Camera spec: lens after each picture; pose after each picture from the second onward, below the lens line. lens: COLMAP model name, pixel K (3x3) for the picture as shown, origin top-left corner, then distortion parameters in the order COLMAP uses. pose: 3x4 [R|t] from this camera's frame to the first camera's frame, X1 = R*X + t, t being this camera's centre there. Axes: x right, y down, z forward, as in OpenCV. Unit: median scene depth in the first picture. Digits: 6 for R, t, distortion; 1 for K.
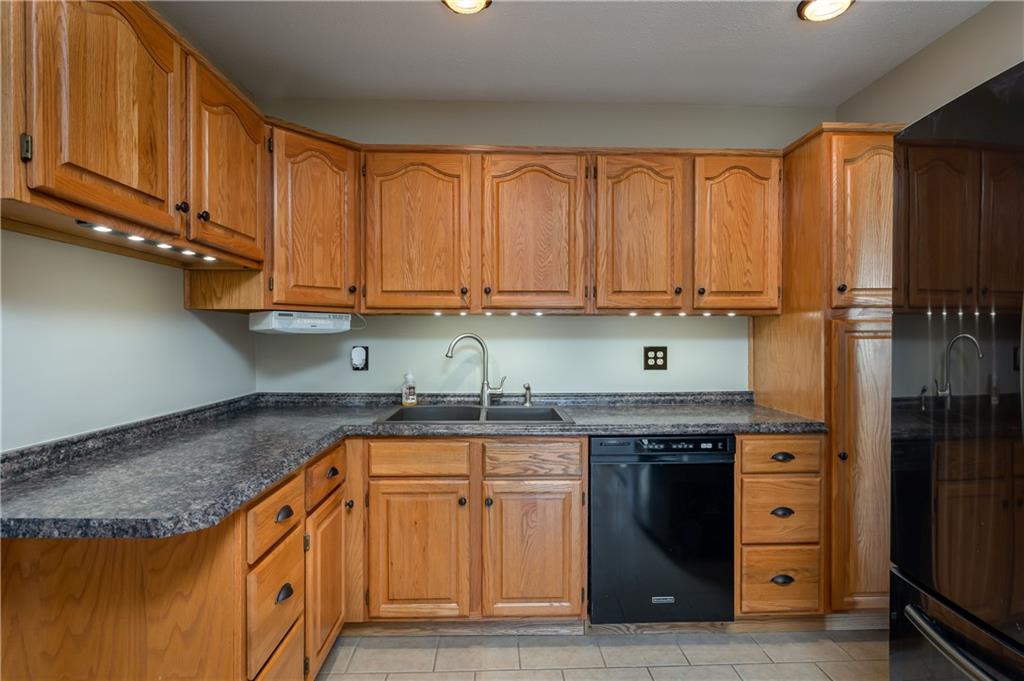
lens RADIAL K [[526.0, 0, 512.0], [0, 526.0, 340.5], [0, 0, 1]] dist [-0.002642, -0.000298]
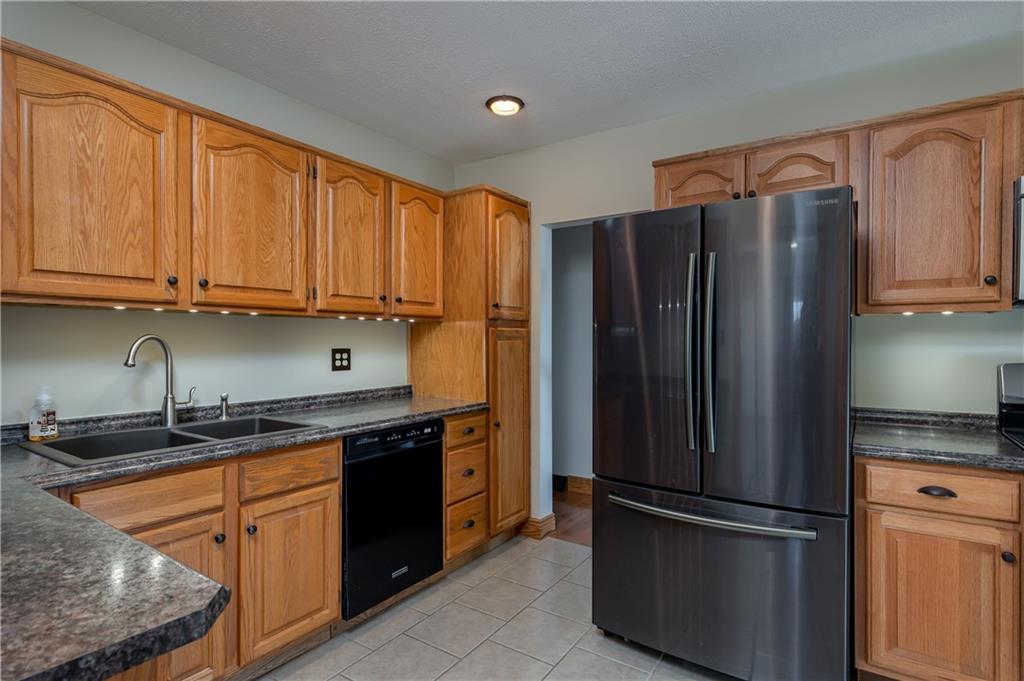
lens RADIAL K [[538.3, 0, 512.0], [0, 538.3, 340.5], [0, 0, 1]] dist [0.014348, -0.000807]
pose [[0.577512, -0.000316, 0.816382, -0.456637], [-0.001179, 0.999999, 0.001221, -0.006742], [-0.816381, -0.001668, 0.577511, 0.114563]]
